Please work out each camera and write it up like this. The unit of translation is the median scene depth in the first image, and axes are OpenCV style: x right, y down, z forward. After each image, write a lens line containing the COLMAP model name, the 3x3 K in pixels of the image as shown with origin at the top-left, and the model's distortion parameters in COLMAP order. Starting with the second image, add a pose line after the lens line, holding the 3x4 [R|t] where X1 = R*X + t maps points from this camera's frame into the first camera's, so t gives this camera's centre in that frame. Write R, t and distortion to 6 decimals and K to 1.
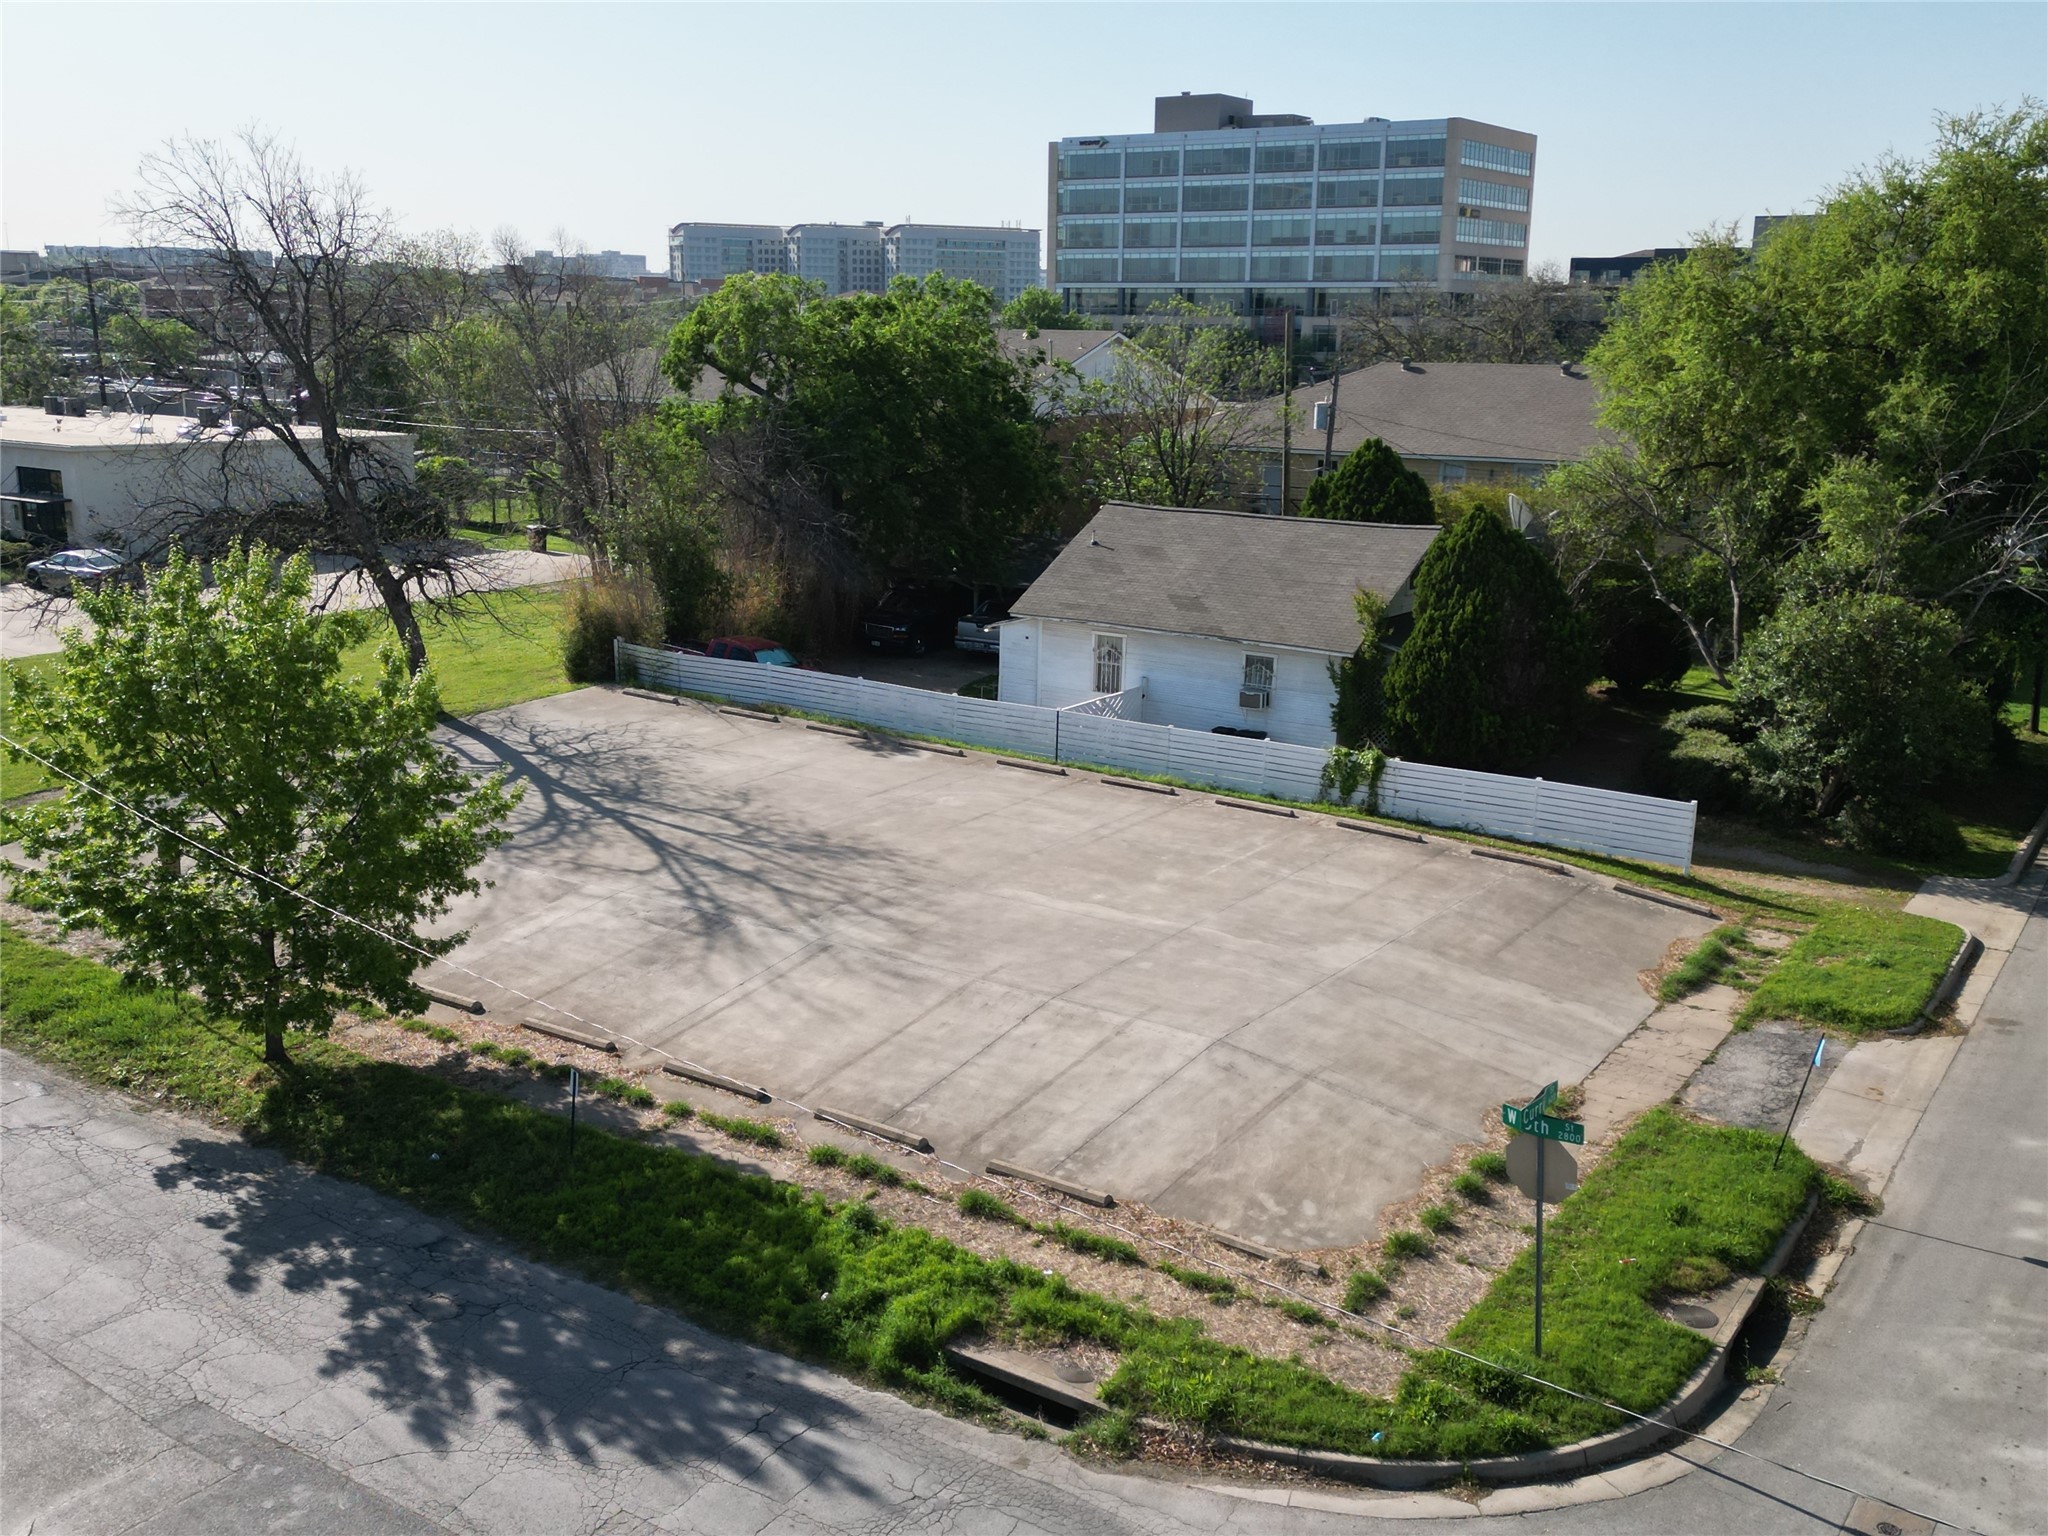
lens RADIAL K [[1910.7, 0, 1006.1], [0, 1910.7, 755.4], [0, 0, 1]] dist [0.035055, 0.000000]
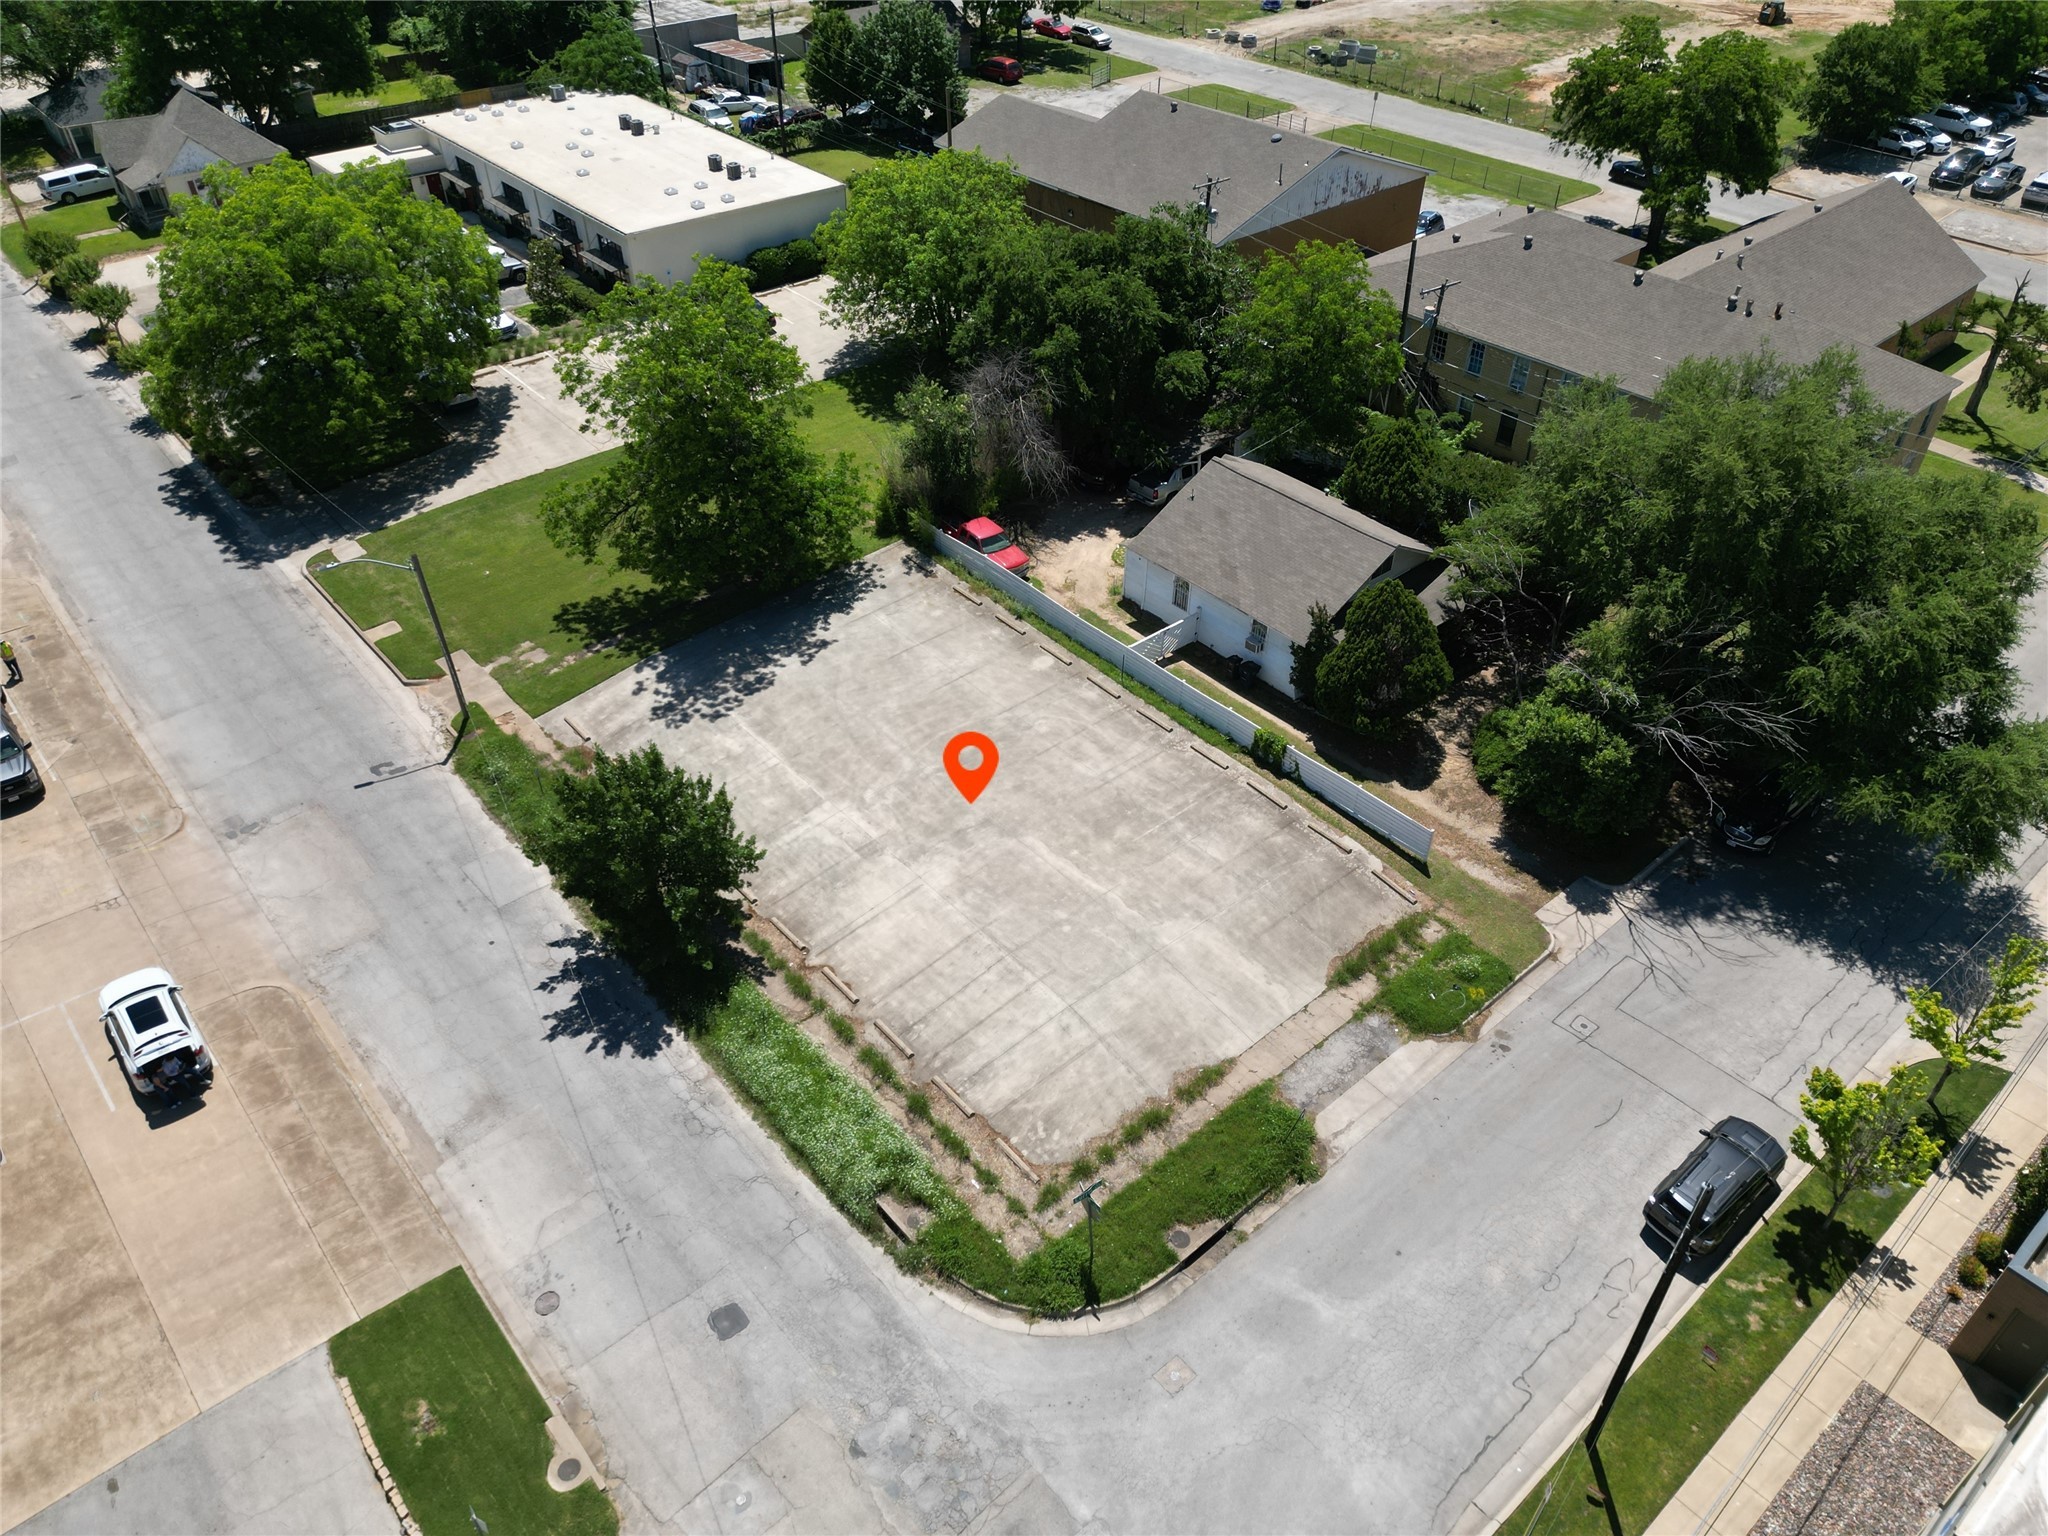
lens RADIAL K [[1439.3, 0, 1027.9], [0, 1439.3, 750.8], [0, 0, 1]] dist [0.065999, -0.055845]
pose [[0.966511, 0.150536, -0.207837, 0.246073], [-0.047536, 0.900882, 0.431453, -0.544855], [0.252186, -0.407124, 0.877868, -0.199263]]
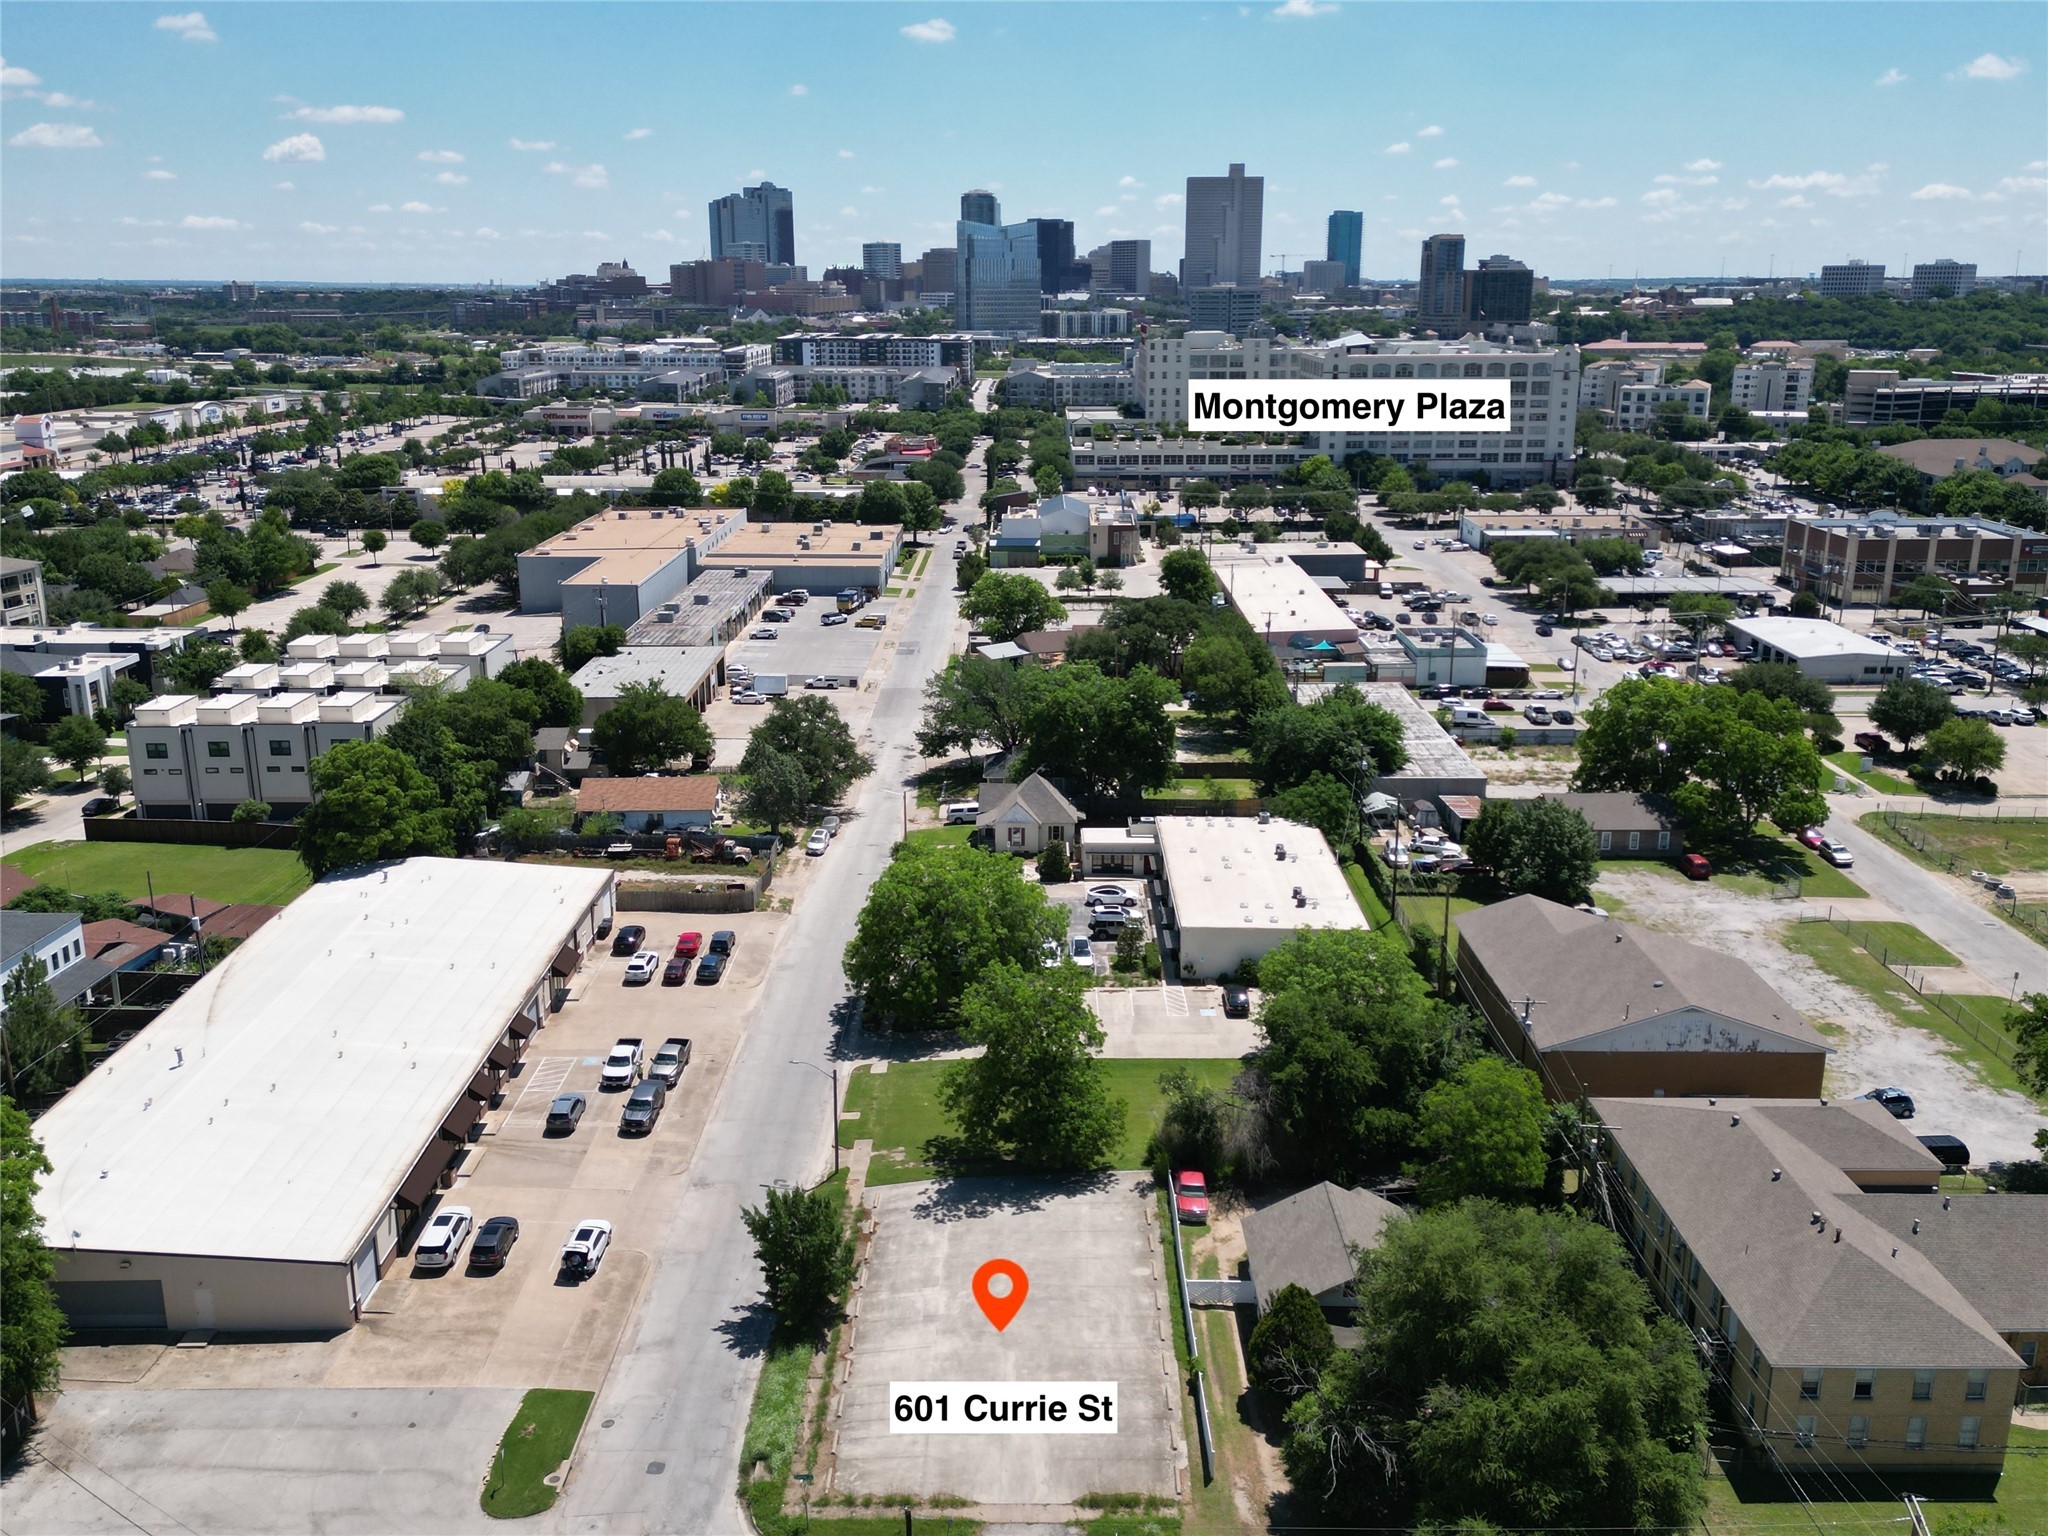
lens RADIAL K [[1729.4, 0, 1038.9], [0, 1729.4, 765.0], [0, 0, 1]] dist [0.077251, -0.069599]
pose [[0.563395, 0.210016, -0.799049, 1.704721], [-0.179921, 0.975128, 0.129436, -1.003984], [0.806359, 0.070843, 0.587168, -0.519938]]
